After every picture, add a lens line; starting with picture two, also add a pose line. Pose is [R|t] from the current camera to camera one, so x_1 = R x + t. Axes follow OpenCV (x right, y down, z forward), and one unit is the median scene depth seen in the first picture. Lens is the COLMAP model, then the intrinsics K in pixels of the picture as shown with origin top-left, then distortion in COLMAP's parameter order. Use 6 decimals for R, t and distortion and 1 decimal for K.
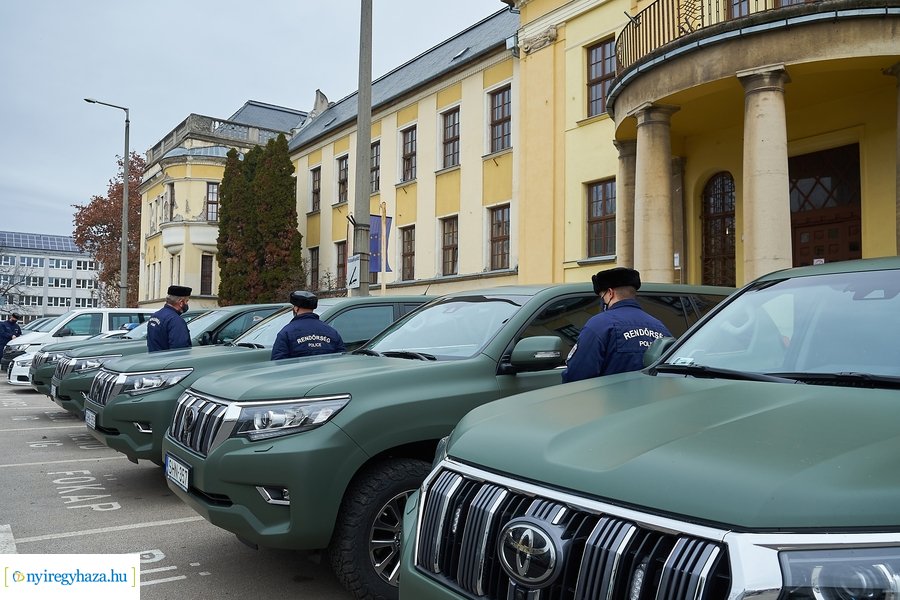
lens RADIAL K [[728.5, 0, 435.0], [0, 728.5, 301.6], [0, 0, 1]] dist [-0.015076, 0.001806]
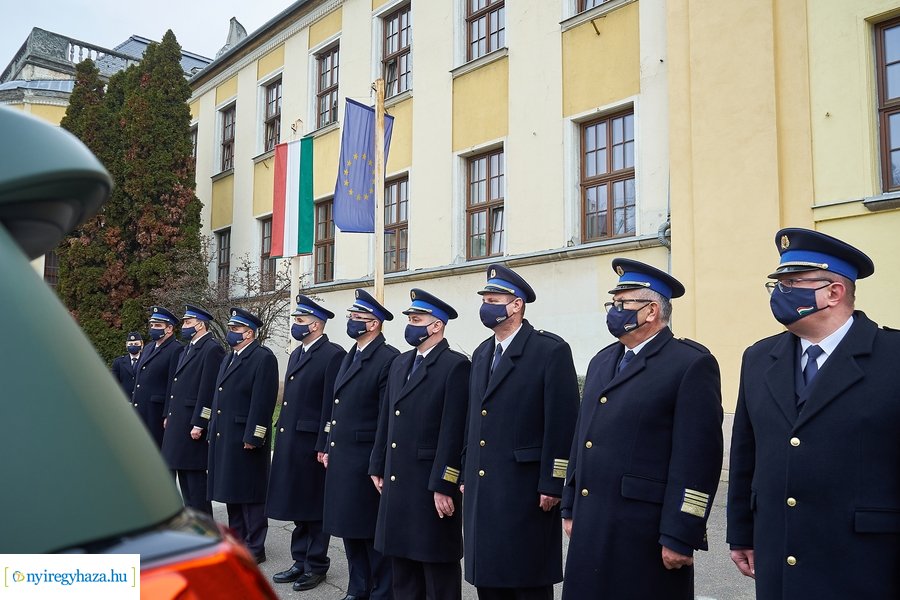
lens RADIAL K [[728.5, 0, 435.0], [0, 728.5, 301.6], [0, 0, 1]] dist [-0.015076, 0.001806]
pose [[0.993277, 0.008216, 0.115467, -0.060490], [-0.003950, 0.999303, -0.037130, 0.011918], [-0.115691, 0.036424, 0.992617, 0.384855]]
